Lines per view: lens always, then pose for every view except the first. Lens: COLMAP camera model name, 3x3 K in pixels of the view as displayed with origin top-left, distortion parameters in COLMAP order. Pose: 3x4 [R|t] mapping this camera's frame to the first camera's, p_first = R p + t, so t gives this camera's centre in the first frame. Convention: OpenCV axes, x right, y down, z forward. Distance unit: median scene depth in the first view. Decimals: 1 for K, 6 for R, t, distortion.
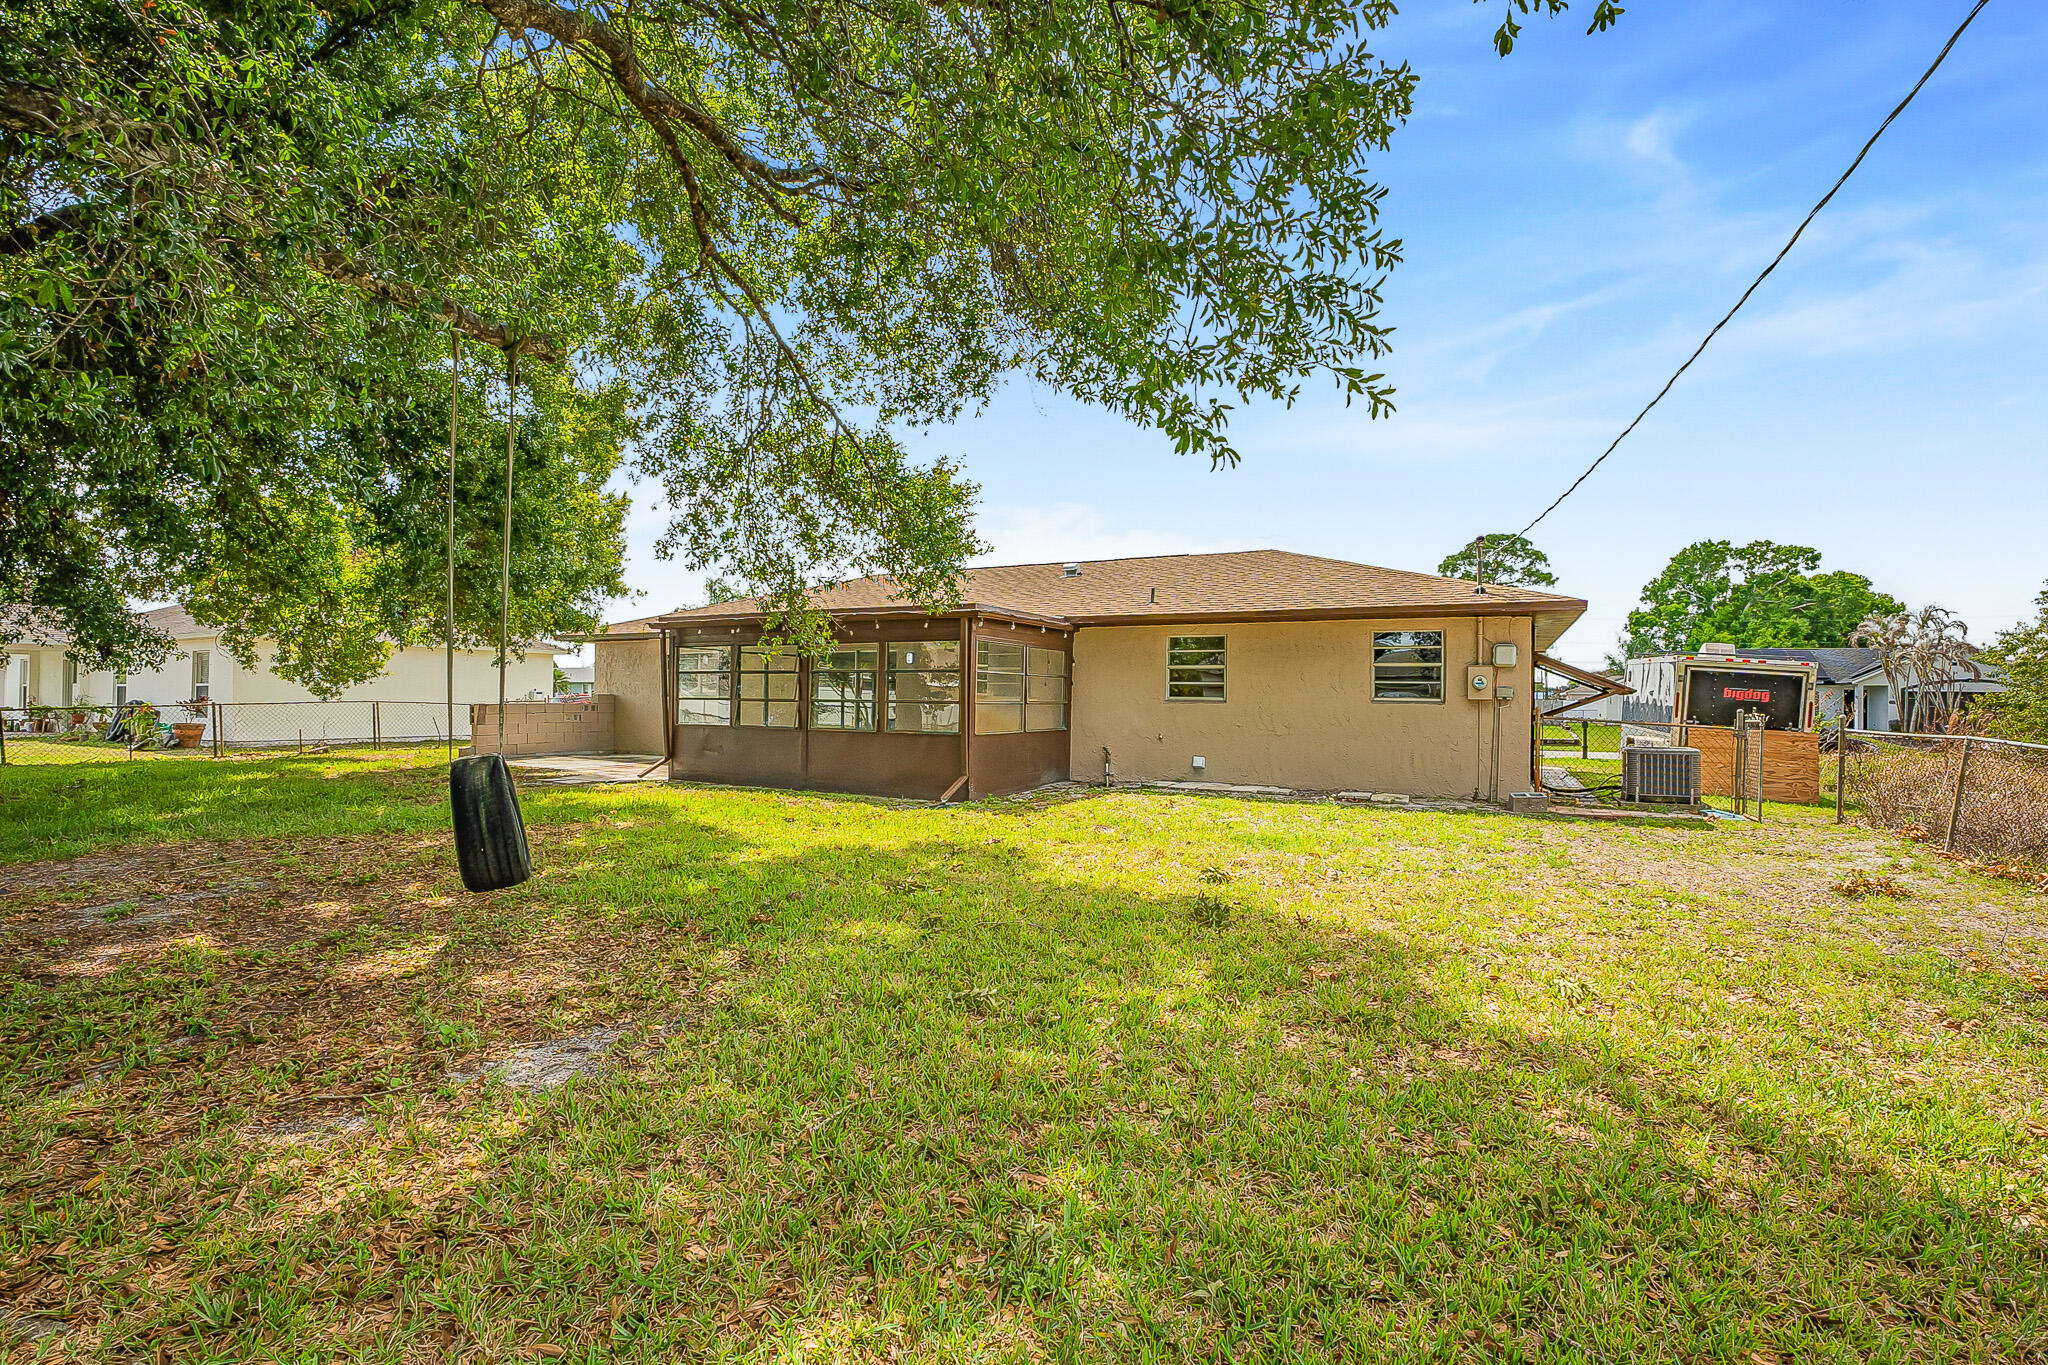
lens RADIAL K [[879.6, 0, 1047.9], [0, 879.6, 713.2], [0, 0, 1]] dist [0.020368, 0.000114]
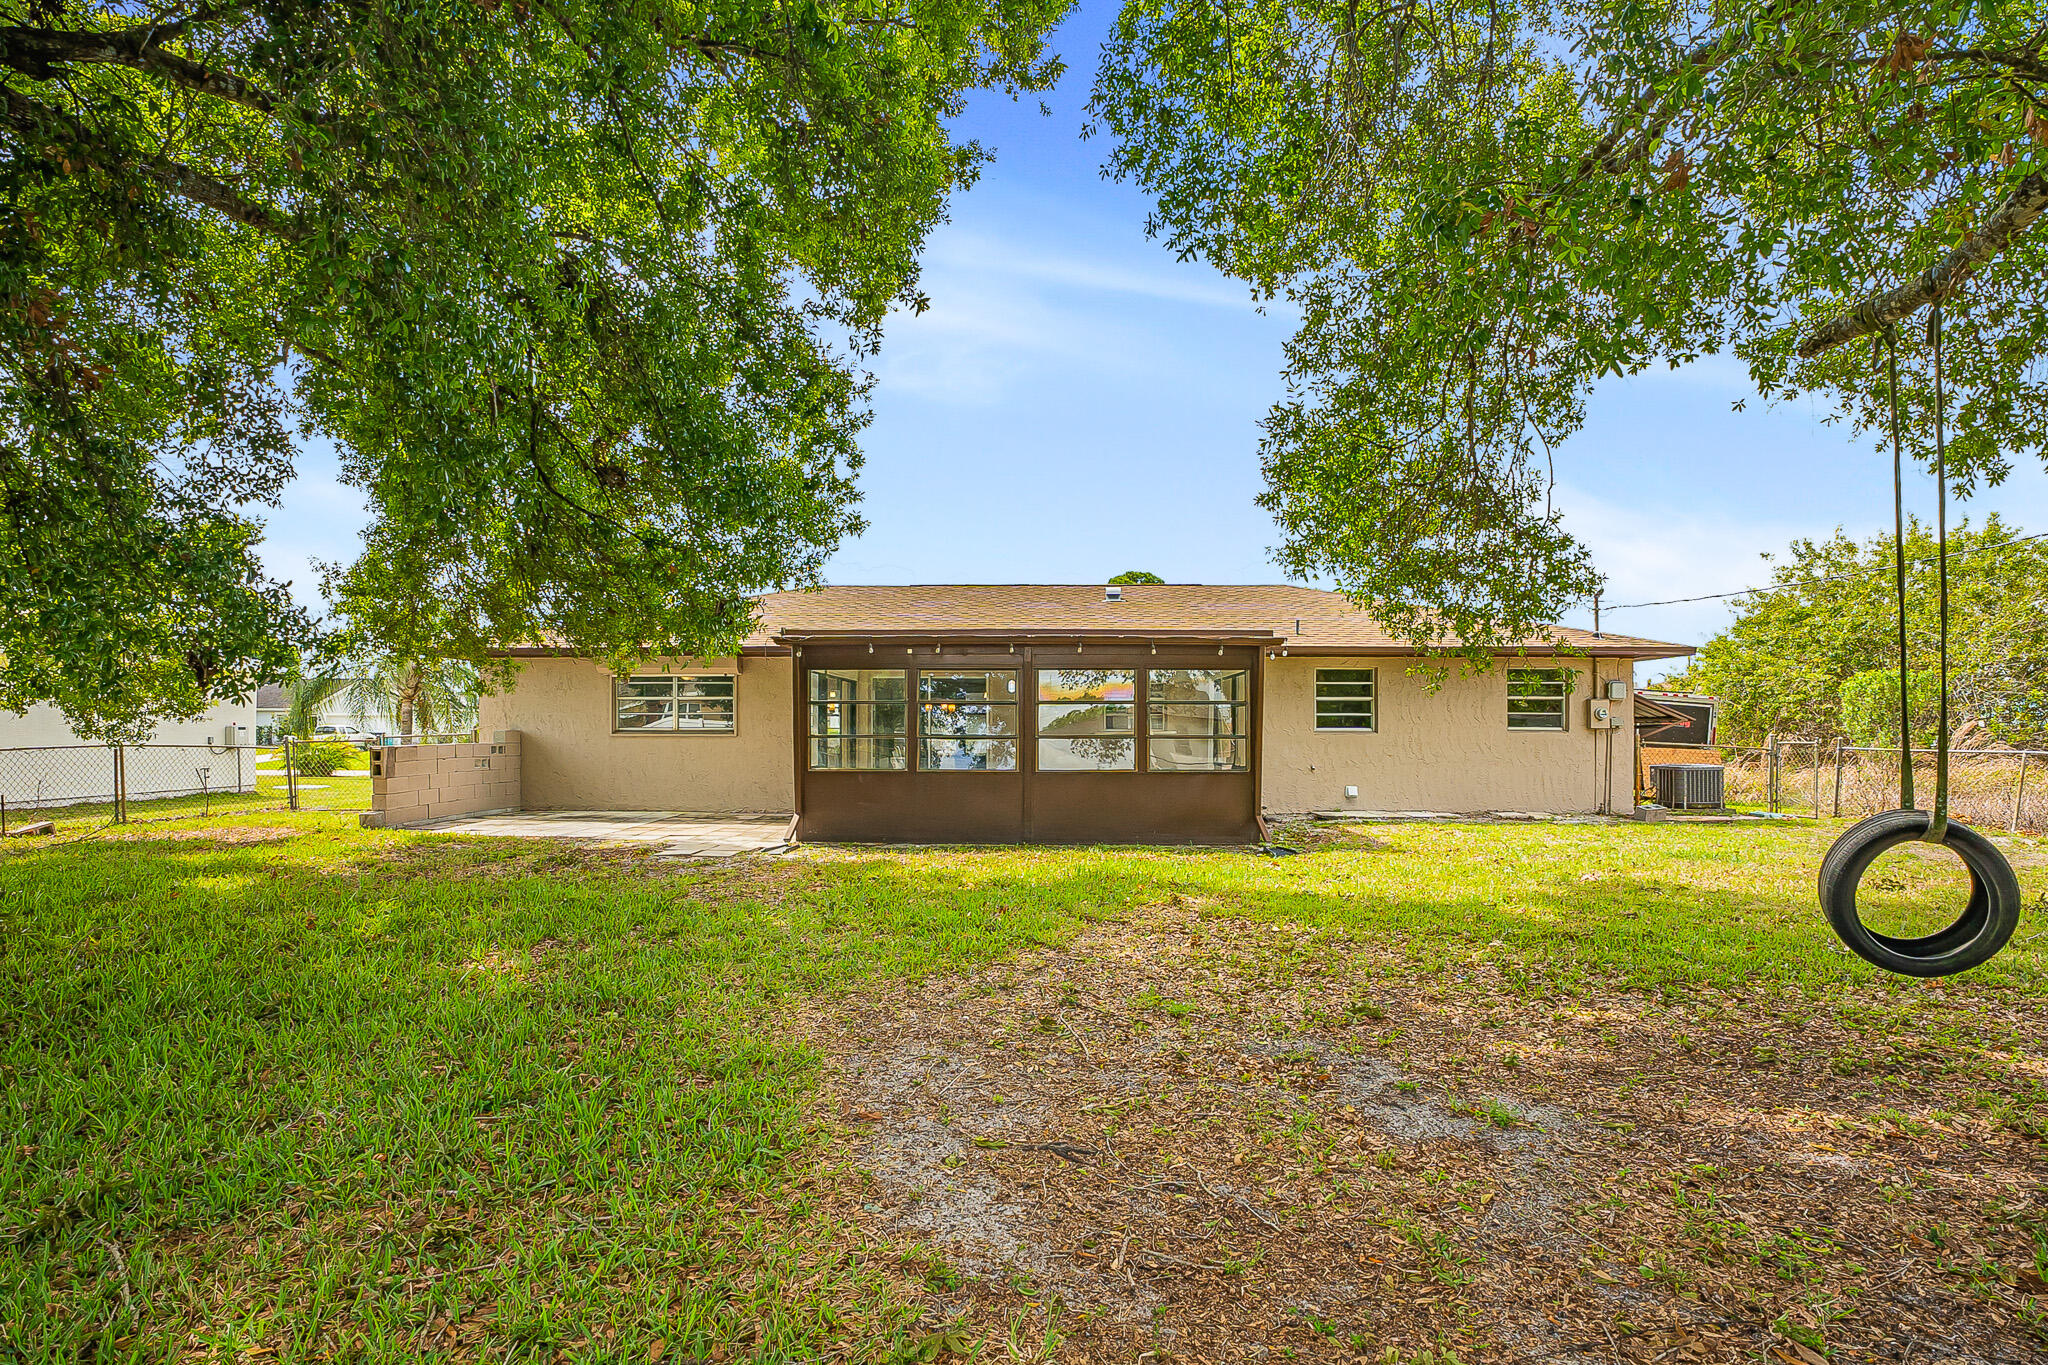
lens RADIAL K [[879.6, 0, 1047.9], [0, 879.6, 713.2], [0, 0, 1]] dist [0.020368, 0.000114]
pose [[0.890093, -0.003595, 0.455764, -0.641976], [0.018979, 0.999394, -0.029183, -0.012588], [-0.455383, 0.034626, 0.889622, 0.251878]]
